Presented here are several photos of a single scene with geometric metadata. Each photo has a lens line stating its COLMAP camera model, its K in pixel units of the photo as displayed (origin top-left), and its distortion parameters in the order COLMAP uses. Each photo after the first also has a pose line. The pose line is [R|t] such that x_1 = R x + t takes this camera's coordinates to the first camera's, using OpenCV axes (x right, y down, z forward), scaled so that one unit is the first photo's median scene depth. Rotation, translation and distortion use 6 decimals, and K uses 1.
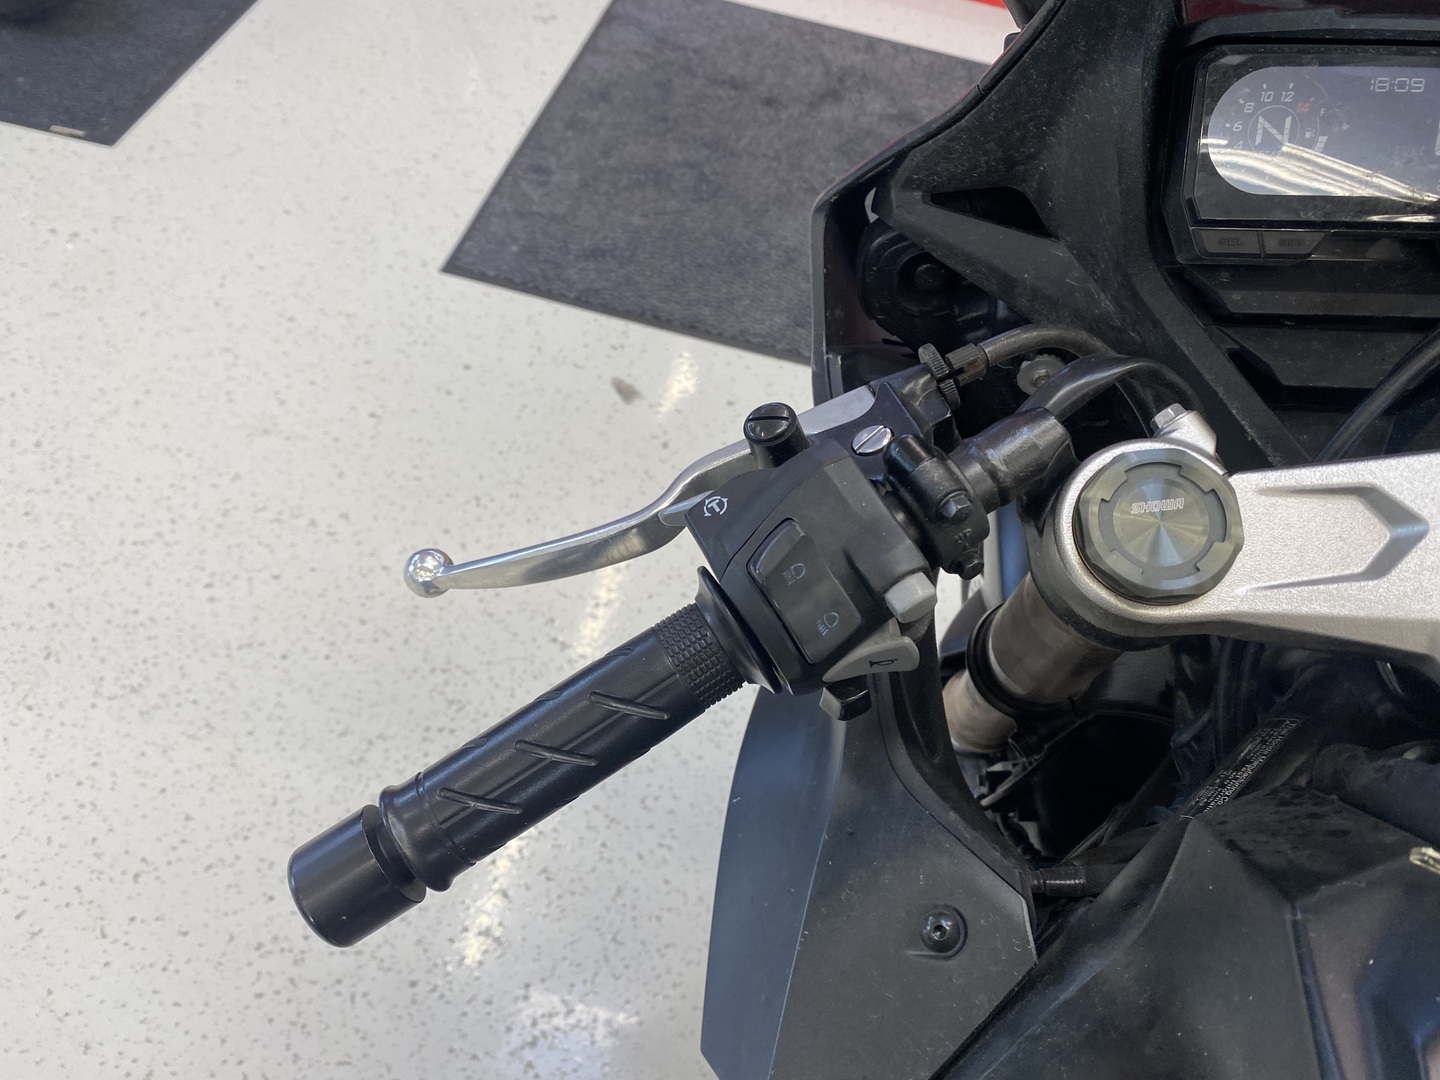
lens RADIAL K [[1093.3, 0, 723.6], [0, 1093.3, 538.6], [0, 0, 1]] dist [-0.001407, -0.005113]
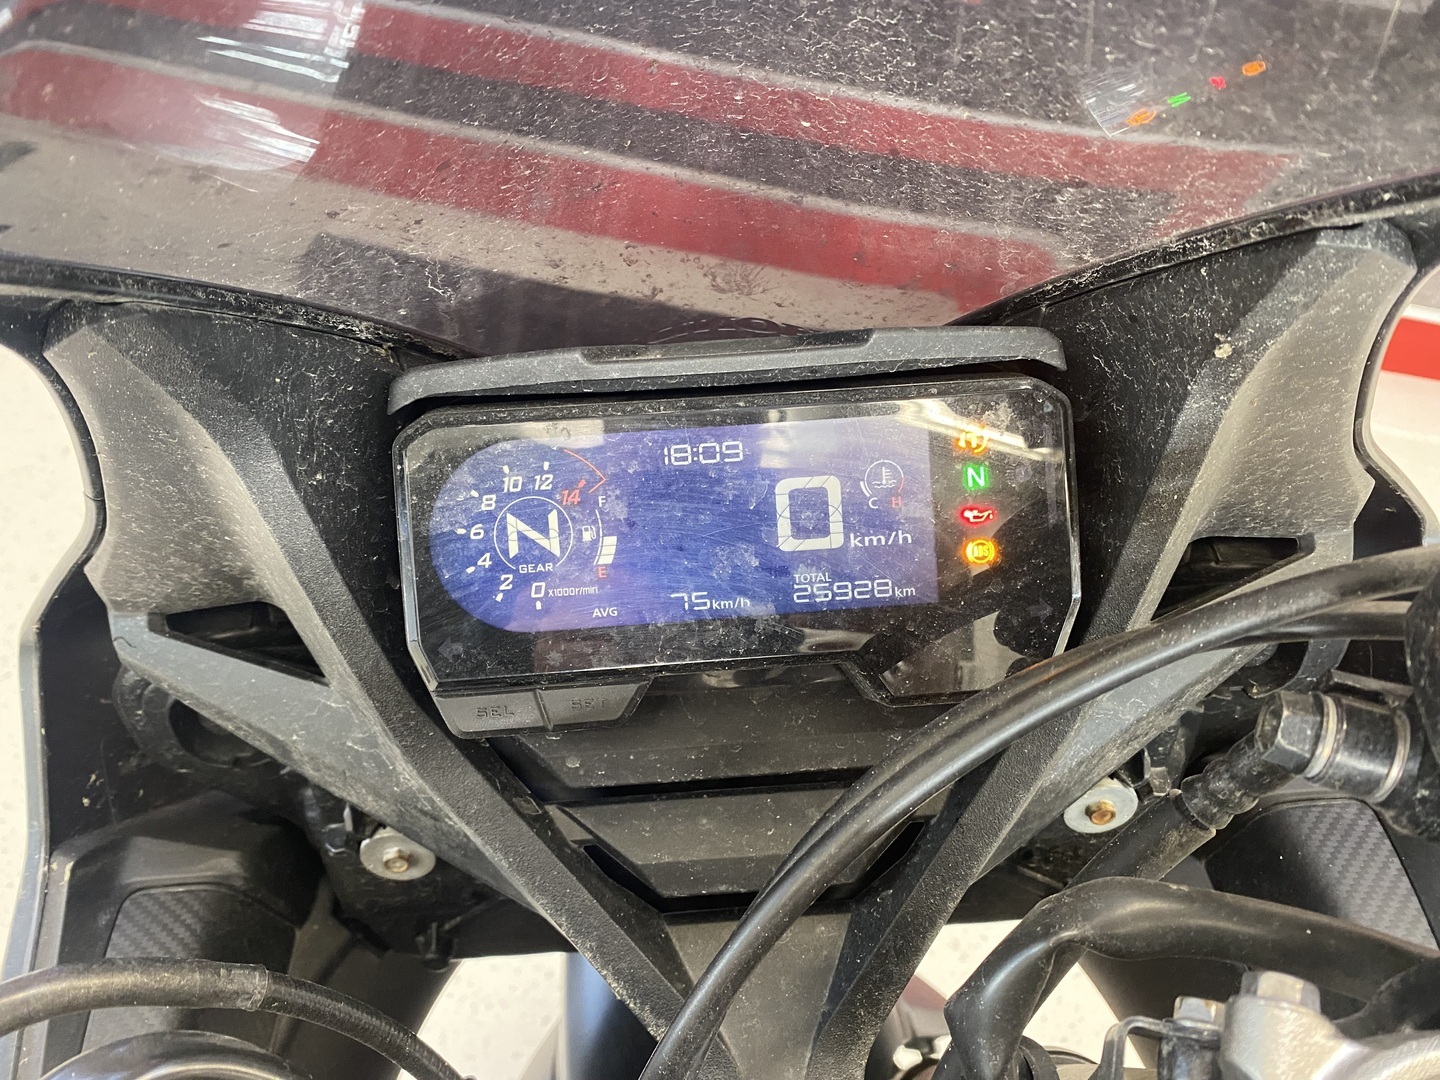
lens RADIAL K [[1093.3, 0, 723.6], [0, 1093.3, 538.6], [0, 0, 1]] dist [-0.001407, -0.005113]
pose [[0.978772, -0.097130, 0.180476, 0.496746], [0.130816, 0.973938, -0.185289, -0.240640], [-0.157775, 0.204965, 0.965969, 0.378272]]
